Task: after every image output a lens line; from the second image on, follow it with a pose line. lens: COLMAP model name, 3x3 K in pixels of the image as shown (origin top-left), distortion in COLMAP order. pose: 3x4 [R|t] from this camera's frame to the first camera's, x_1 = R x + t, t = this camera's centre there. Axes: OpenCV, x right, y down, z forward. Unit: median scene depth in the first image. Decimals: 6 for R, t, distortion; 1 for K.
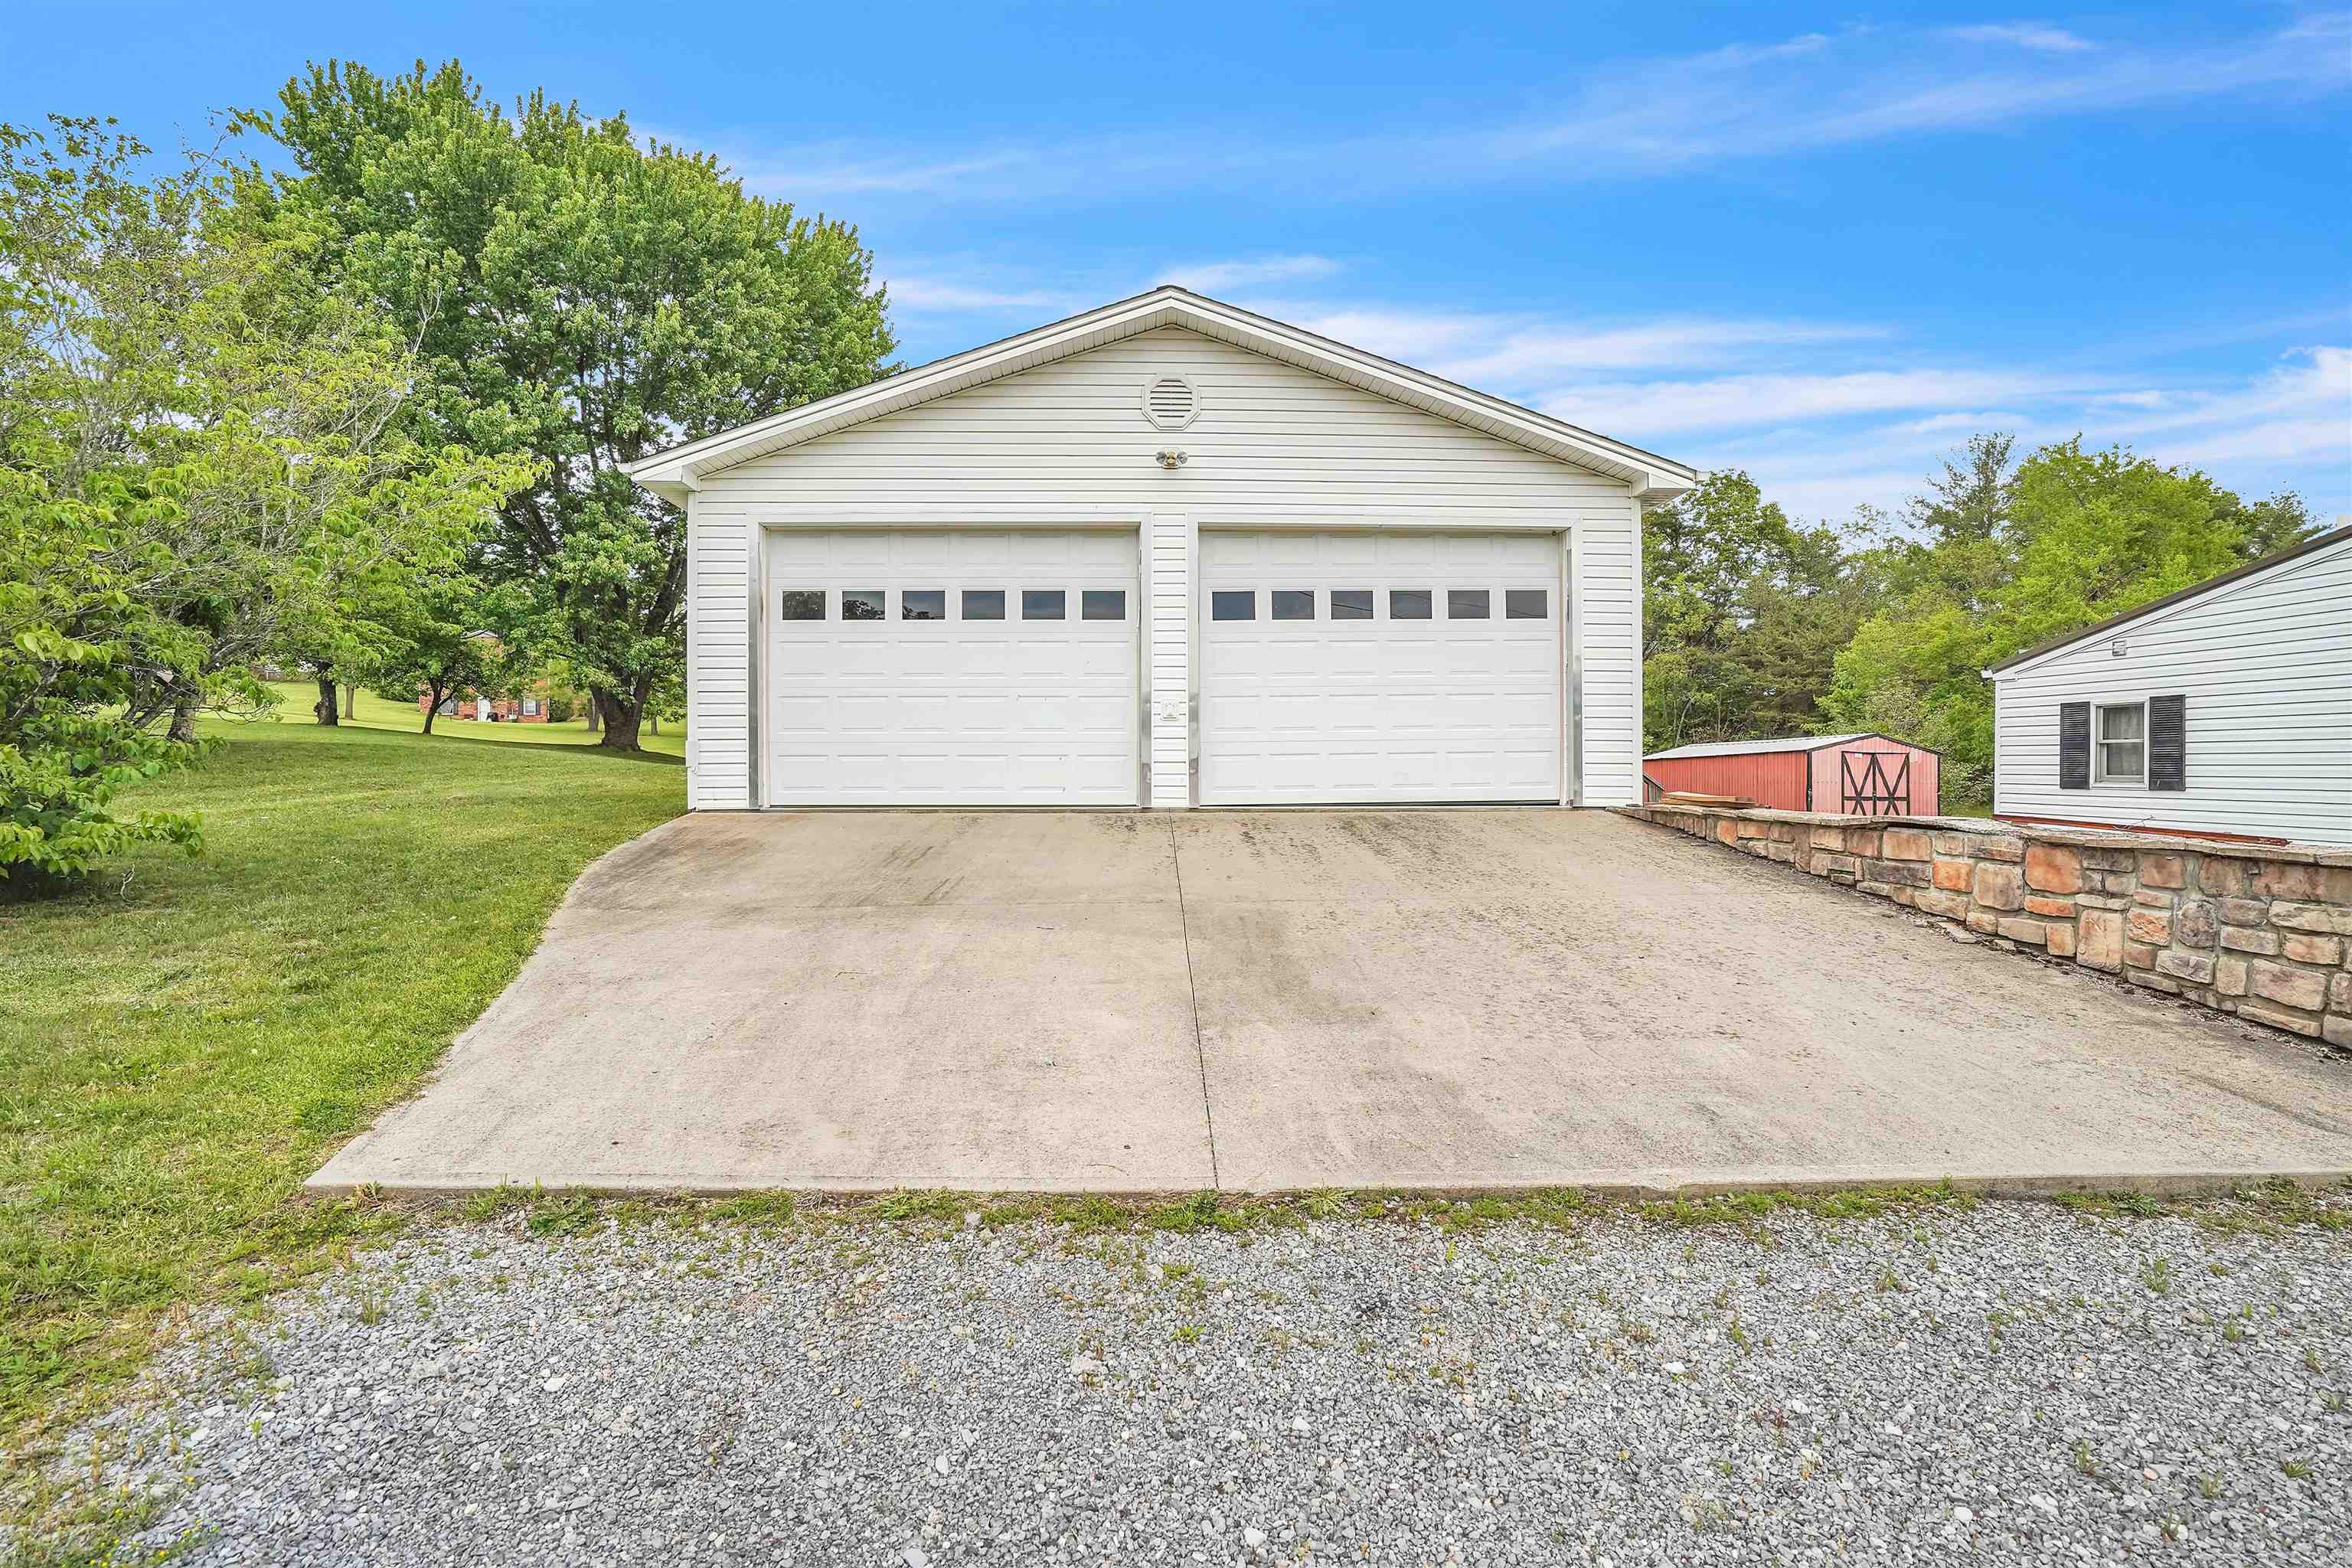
lens RADIAL K [[1101.9, 0, 1172.9], [0, 1101.9, 771.7], [0, 0, 1]] dist [-0.065788, 0.030771]
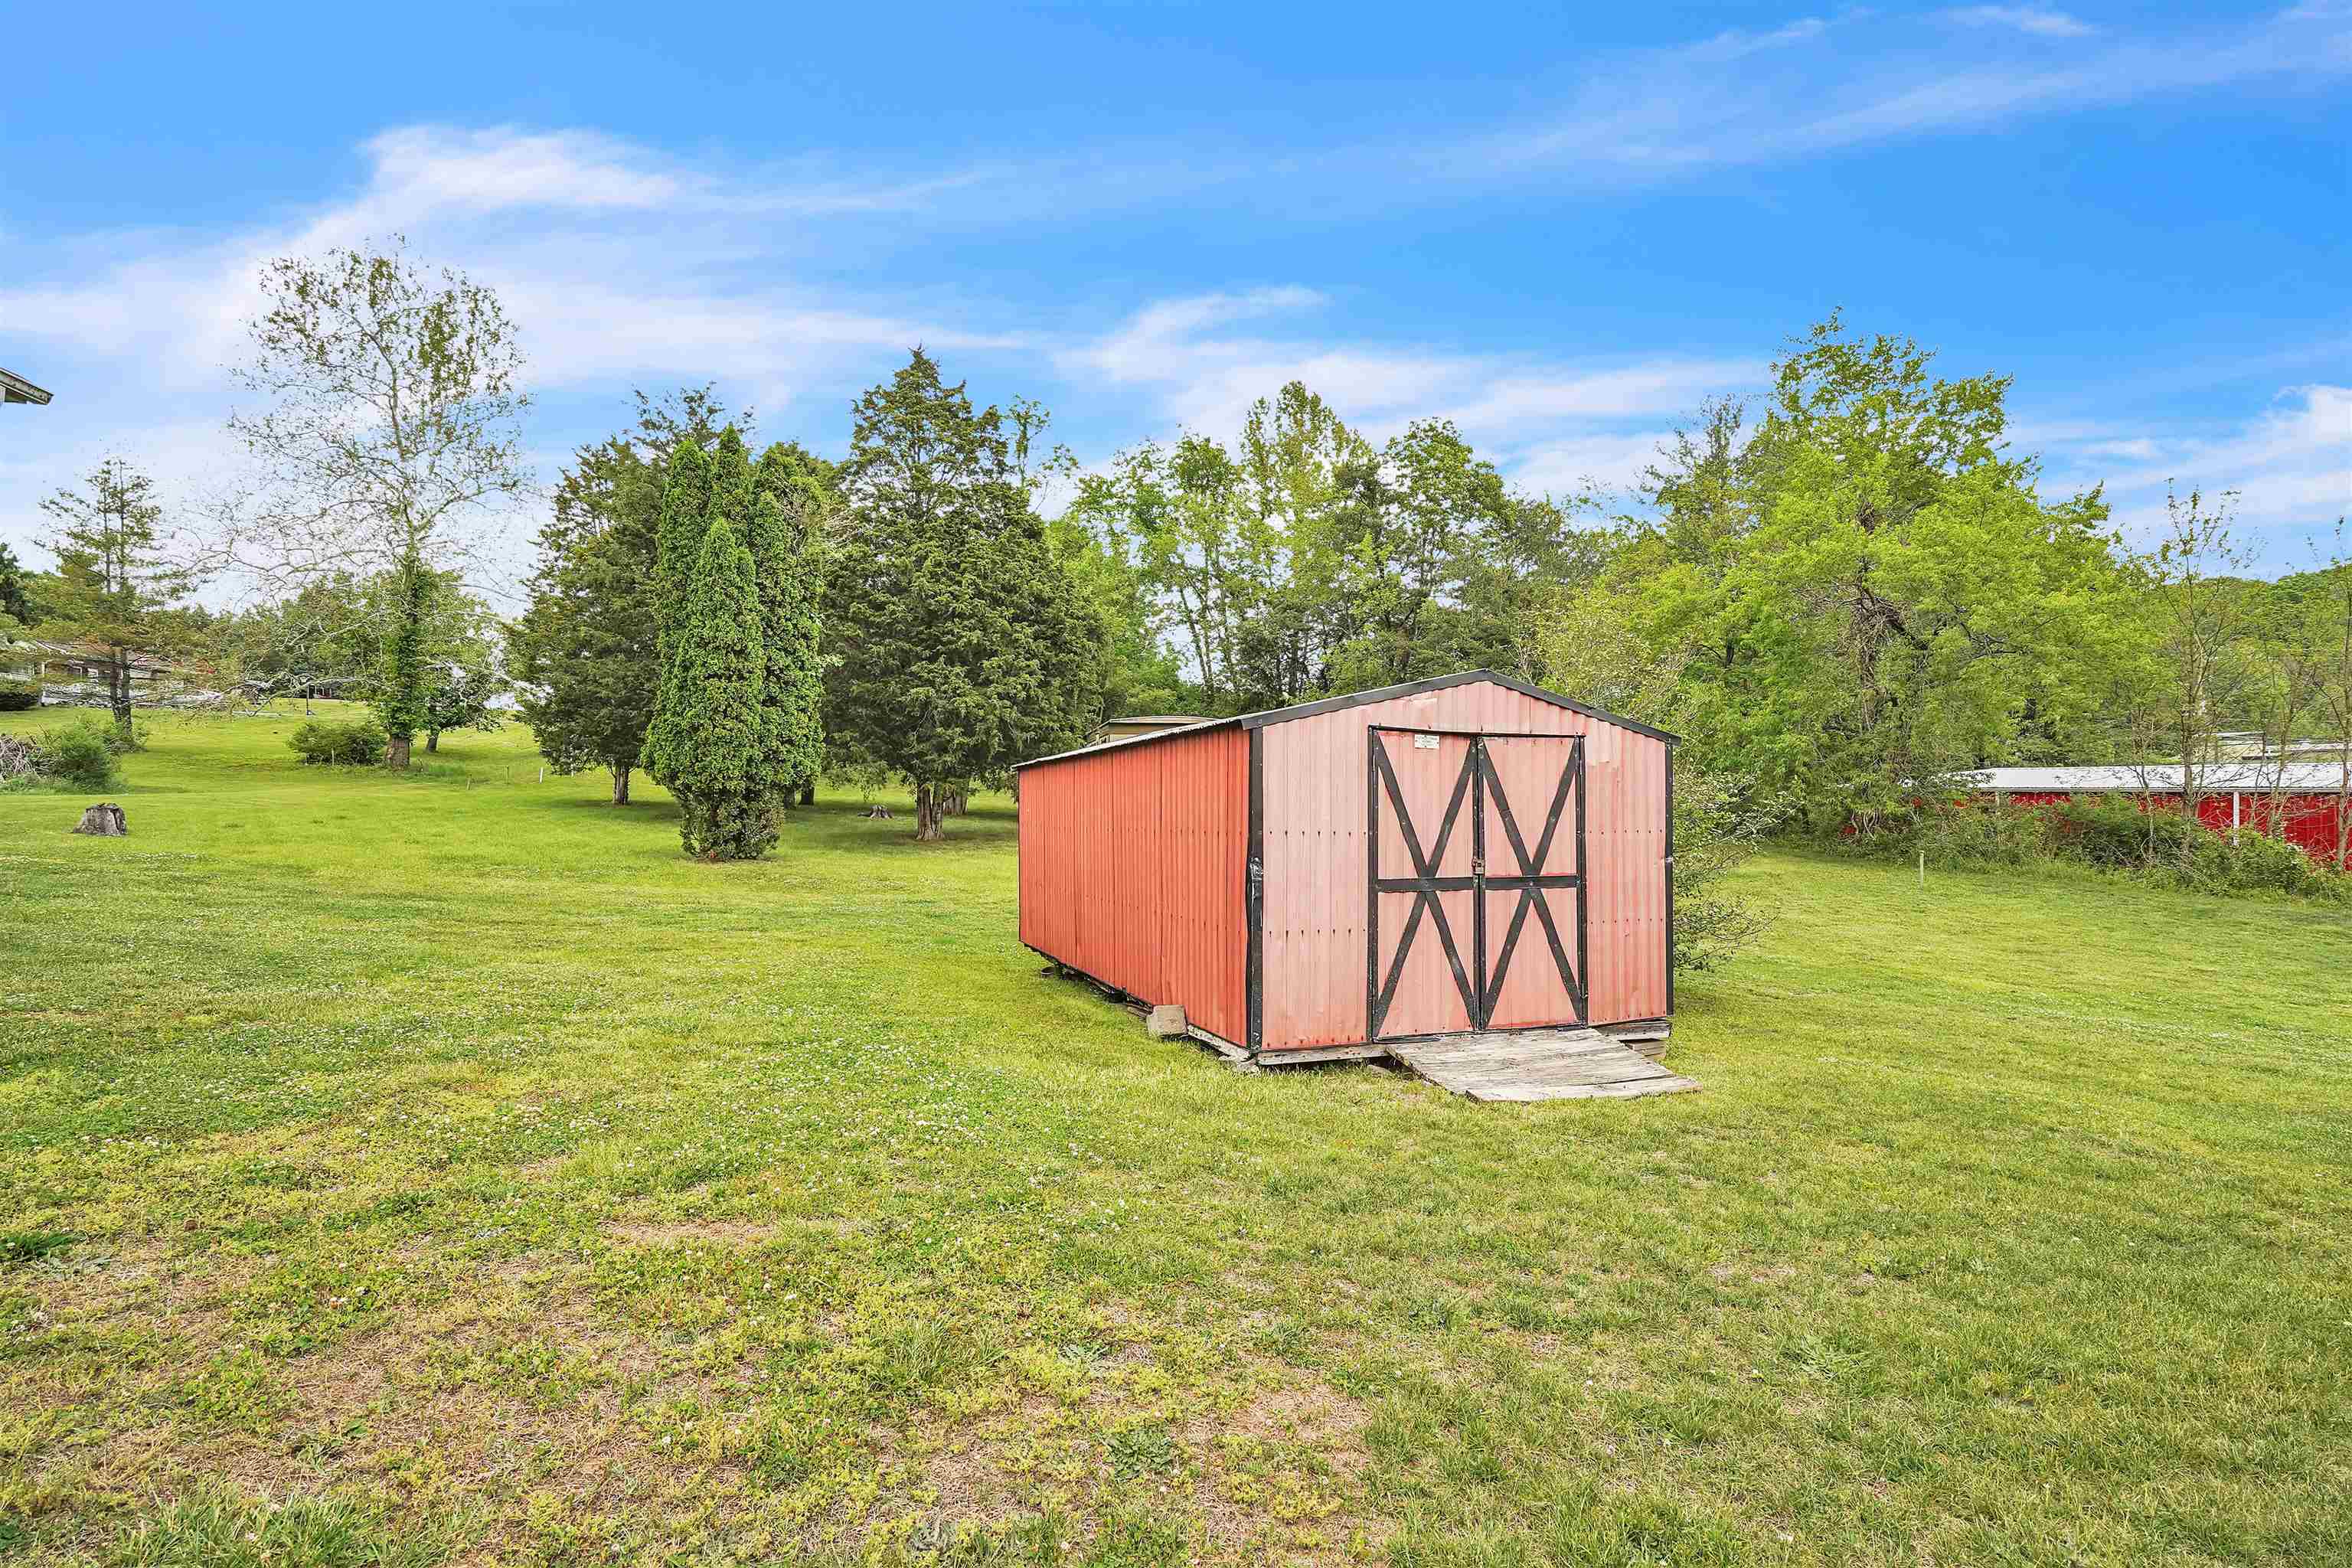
lens RADIAL K [[1130.1, 0, 1134.5], [0, 1130.1, 782.4], [0, 0, 1]] dist [-0.066312, 0.000057]
pose [[0.985897, -0.003911, 0.167305, 0.799471], [0.005019, 0.999968, -0.006202, -0.003611], [-0.167275, 0.006955, 0.985886, 1.117559]]
